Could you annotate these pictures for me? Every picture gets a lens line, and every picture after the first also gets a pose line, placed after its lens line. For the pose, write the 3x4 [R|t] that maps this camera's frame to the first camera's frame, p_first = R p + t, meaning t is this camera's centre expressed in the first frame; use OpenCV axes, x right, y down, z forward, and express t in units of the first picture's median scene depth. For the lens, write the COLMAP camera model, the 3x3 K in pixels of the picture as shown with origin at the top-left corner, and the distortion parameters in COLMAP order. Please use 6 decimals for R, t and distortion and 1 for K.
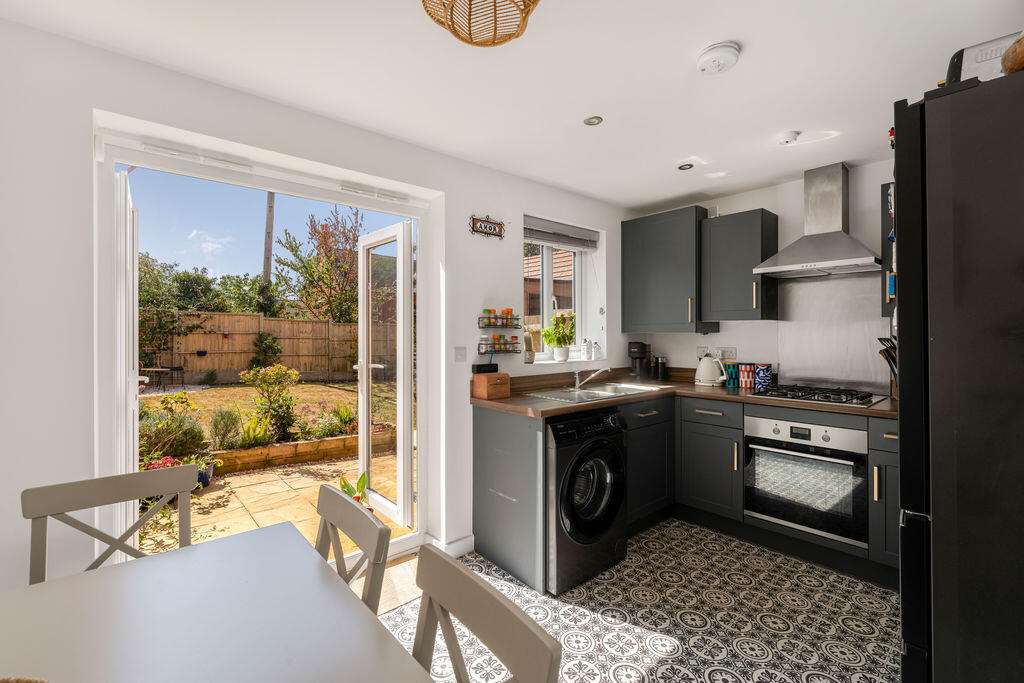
lens RADIAL K [[453.1, 0, 511.6], [0, 453.1, 332.0], [0, 0, 1]] dist [0.002536, -0.000217]
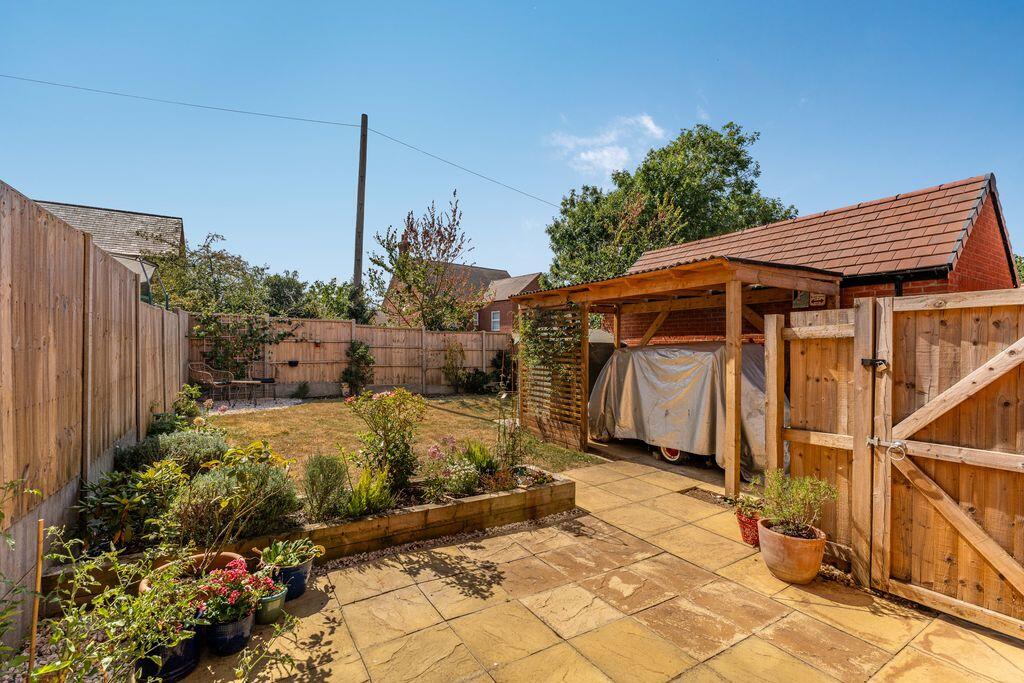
lens RADIAL K [[453.1, 0, 512.8], [0, 453.1, 347.7], [0, 0, 1]] dist [0.002536, -0.000217]
pose [[0.988901, 0.003407, -0.148534, -0.111000], [-0.001323, 0.999899, 0.014126, 0.001662], [0.148568, -0.013773, 0.988806, 0.164192]]
